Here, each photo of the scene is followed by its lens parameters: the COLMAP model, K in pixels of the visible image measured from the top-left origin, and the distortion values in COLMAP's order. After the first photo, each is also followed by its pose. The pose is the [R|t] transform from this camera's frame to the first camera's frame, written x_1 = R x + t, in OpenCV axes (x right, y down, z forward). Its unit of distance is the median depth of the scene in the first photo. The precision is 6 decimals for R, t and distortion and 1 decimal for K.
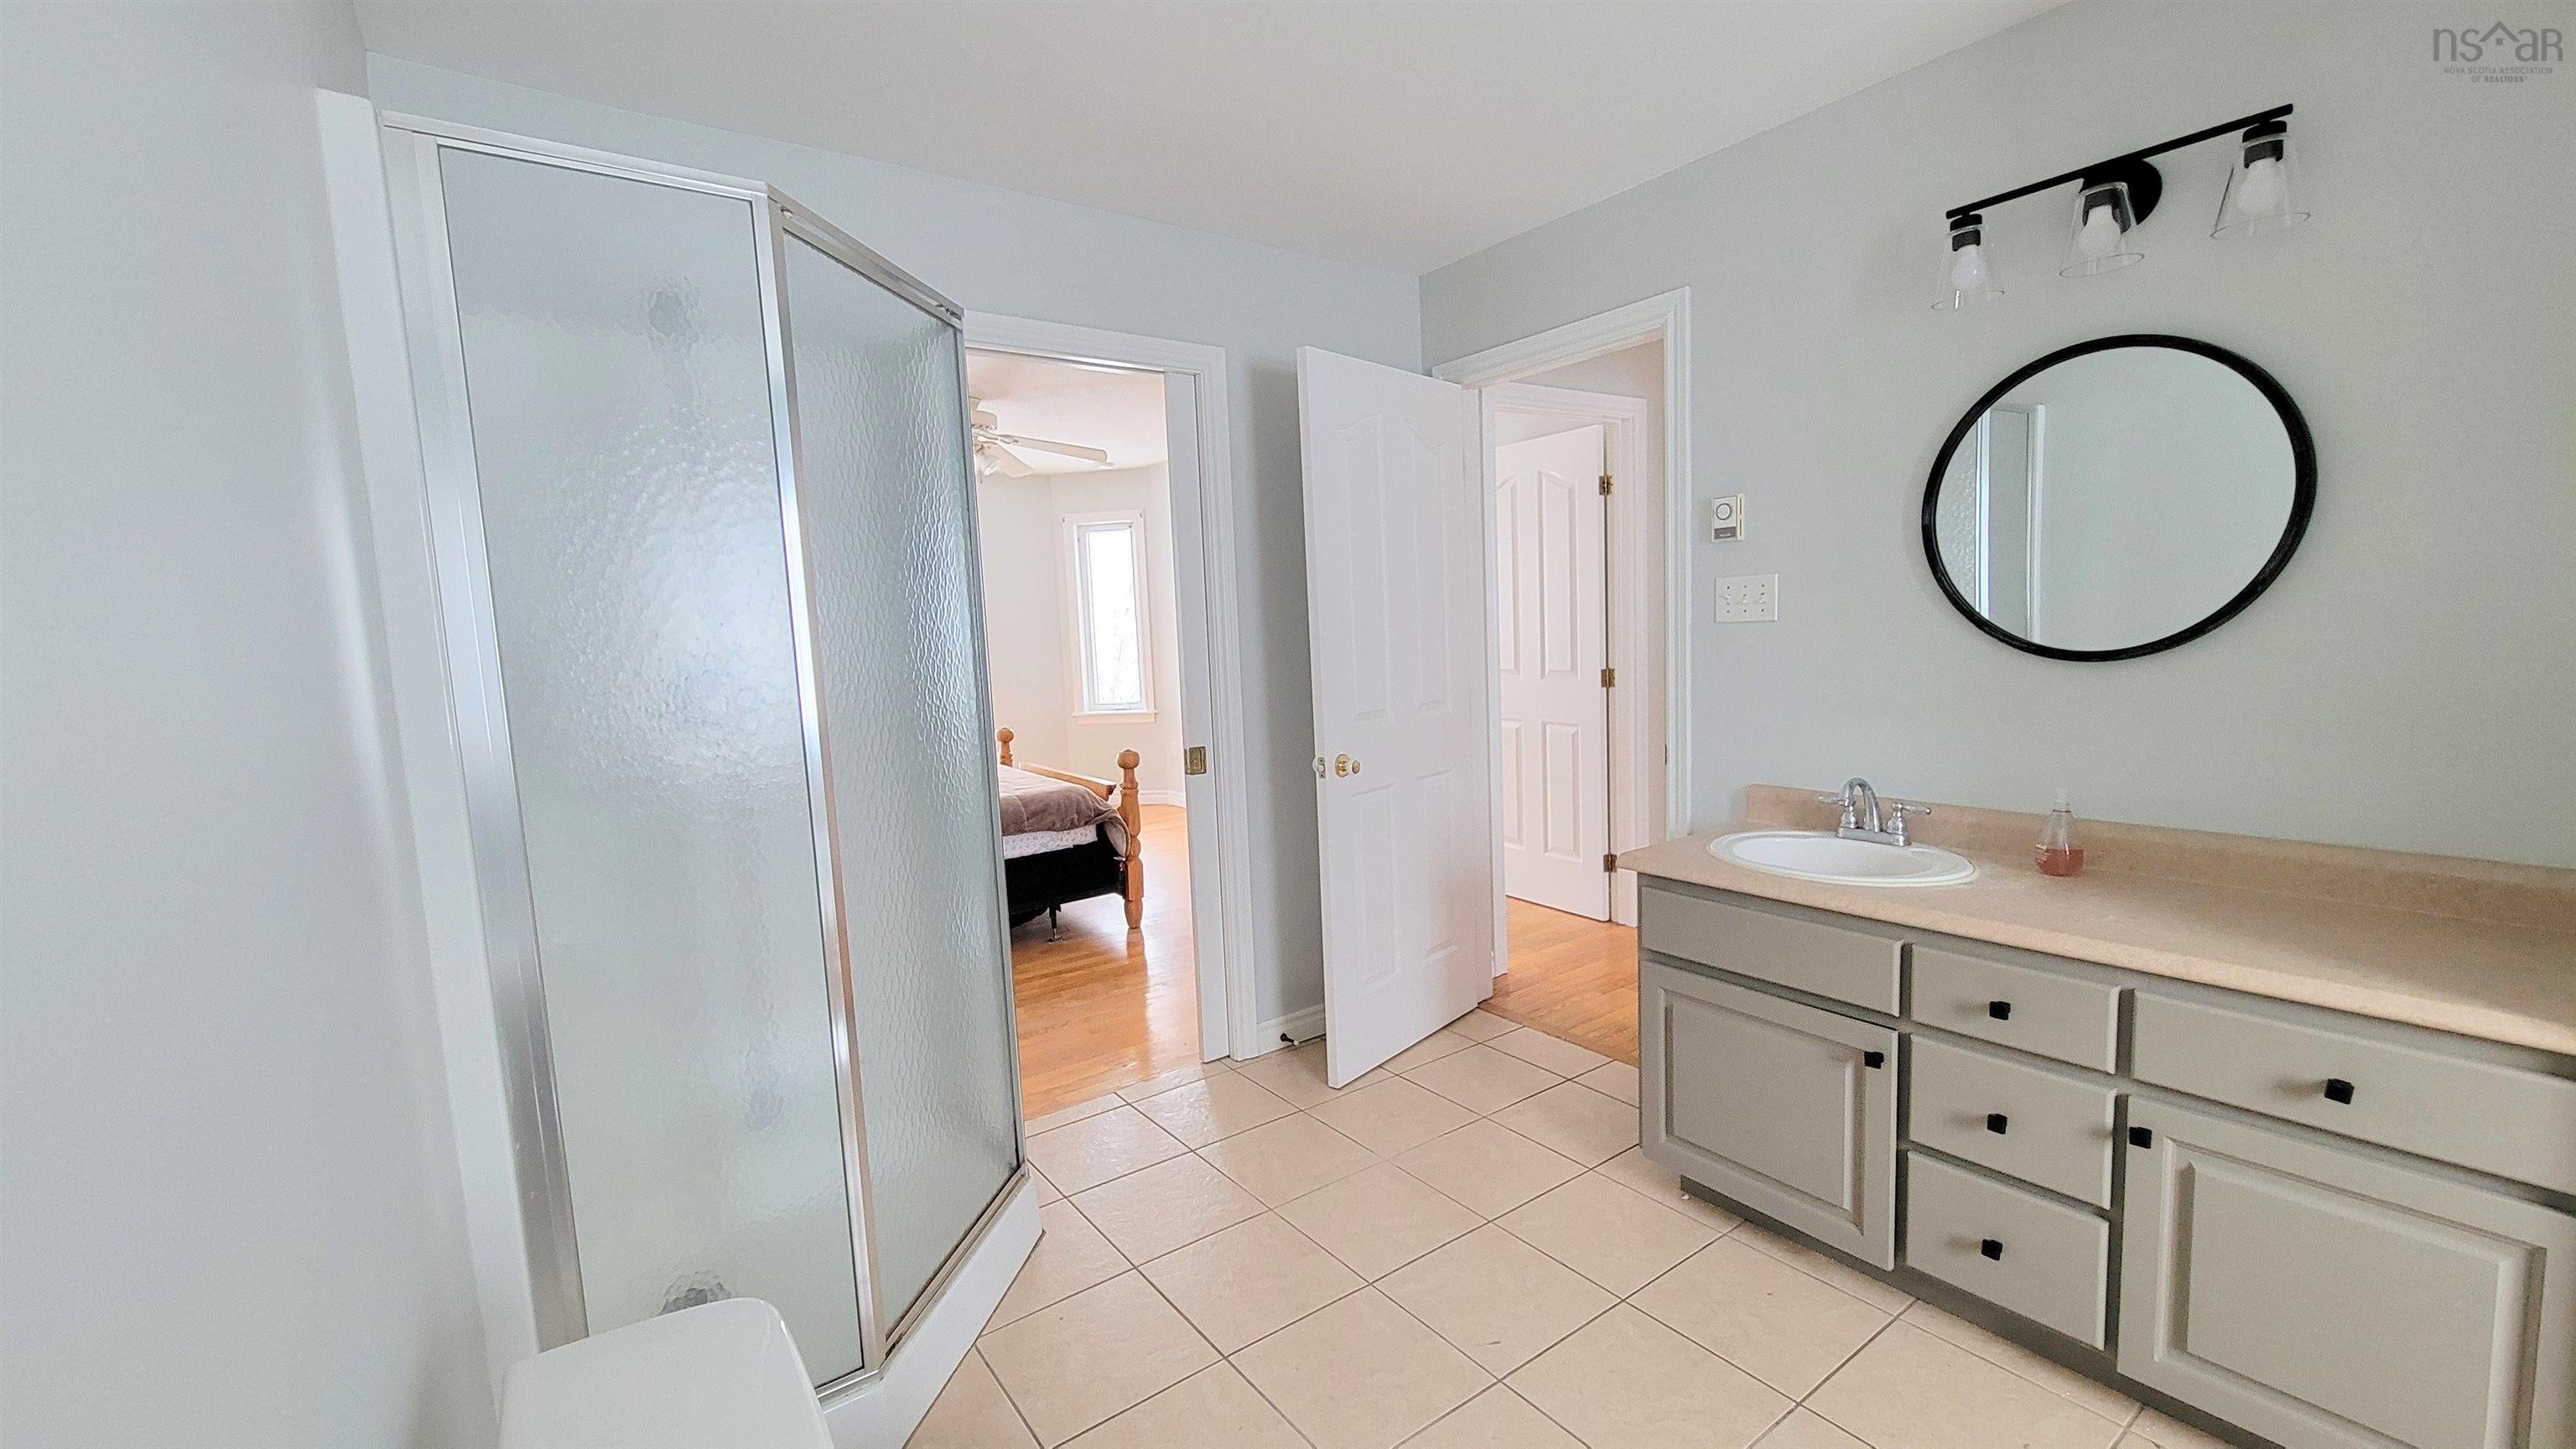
lens RADIAL K [[1052.9, 0, 1287.2], [0, 1052.9, 733.4], [0, 0, 1]] dist [0.000419, -0.000474]
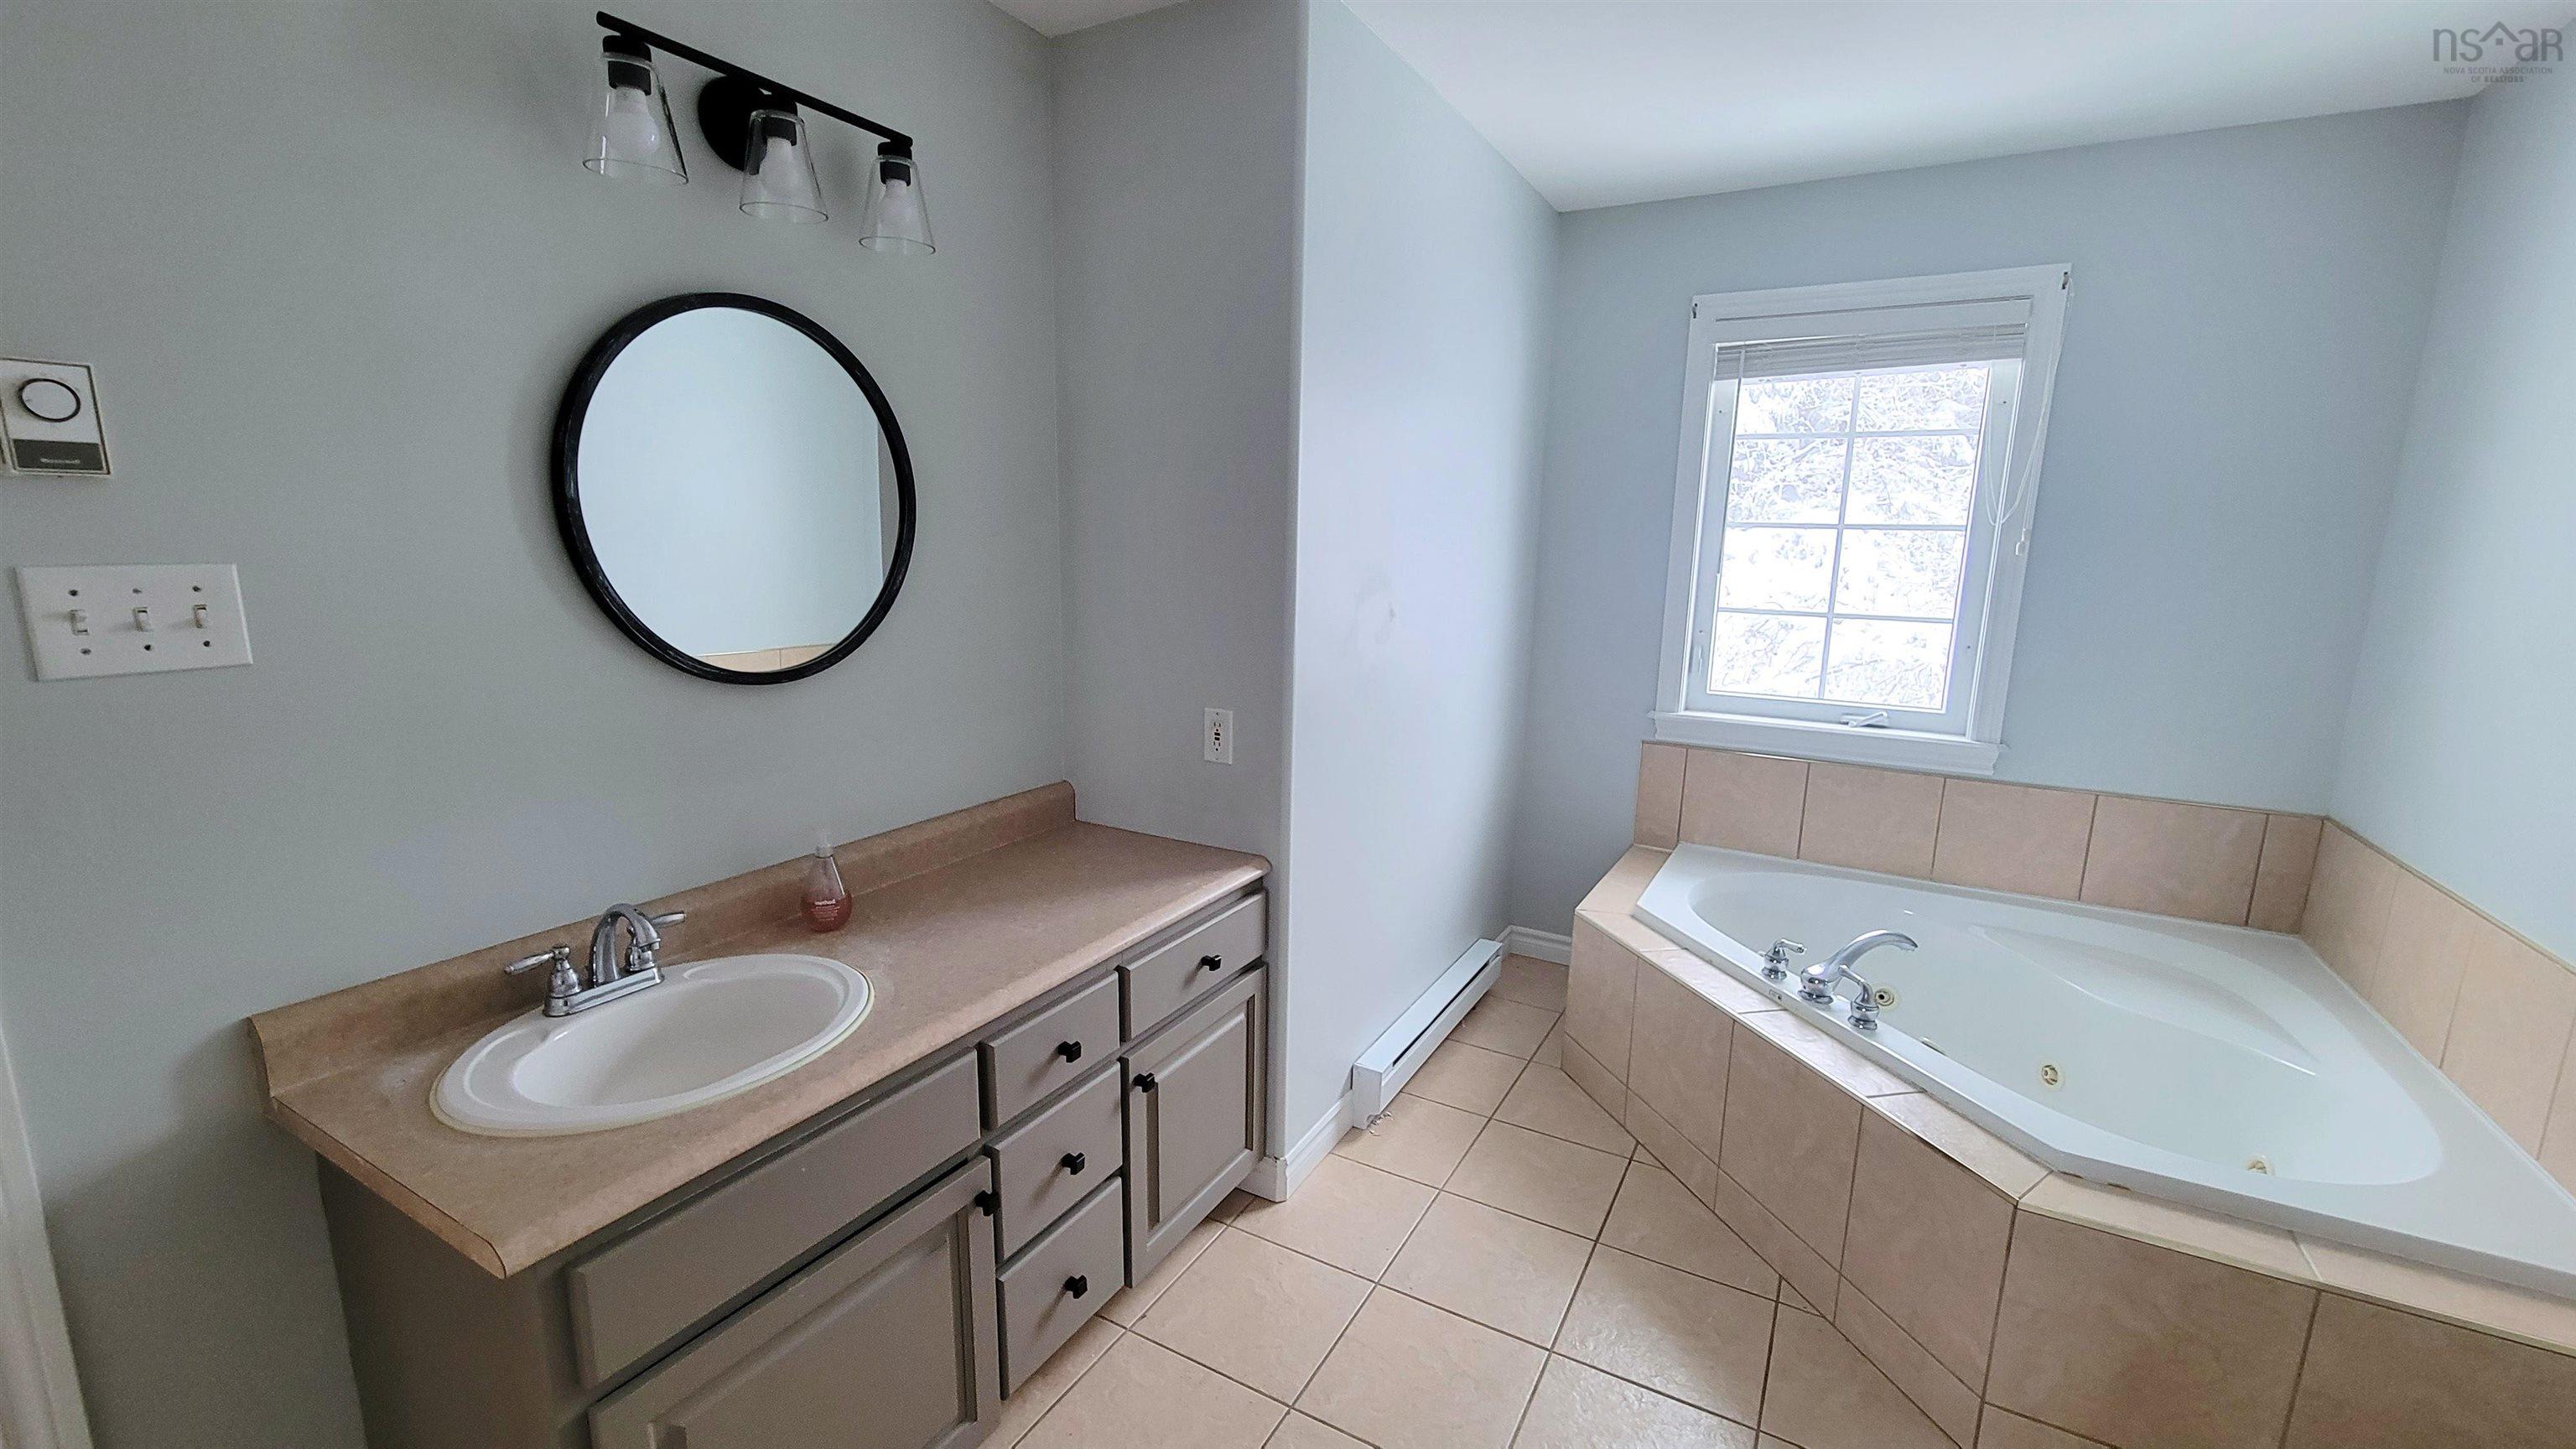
lens RADIAL K [[1052.9, 0, 1277.5], [0, 1052.9, 730.3], [0, 0, 1]] dist [0.000419, -0.000474]
pose [[-0.414336, -0.133696, 0.900251, -0.180788], [0.097726, 0.976897, 0.190057, -0.150606], [-0.904862, 0.166726, -0.391698, 0.951510]]
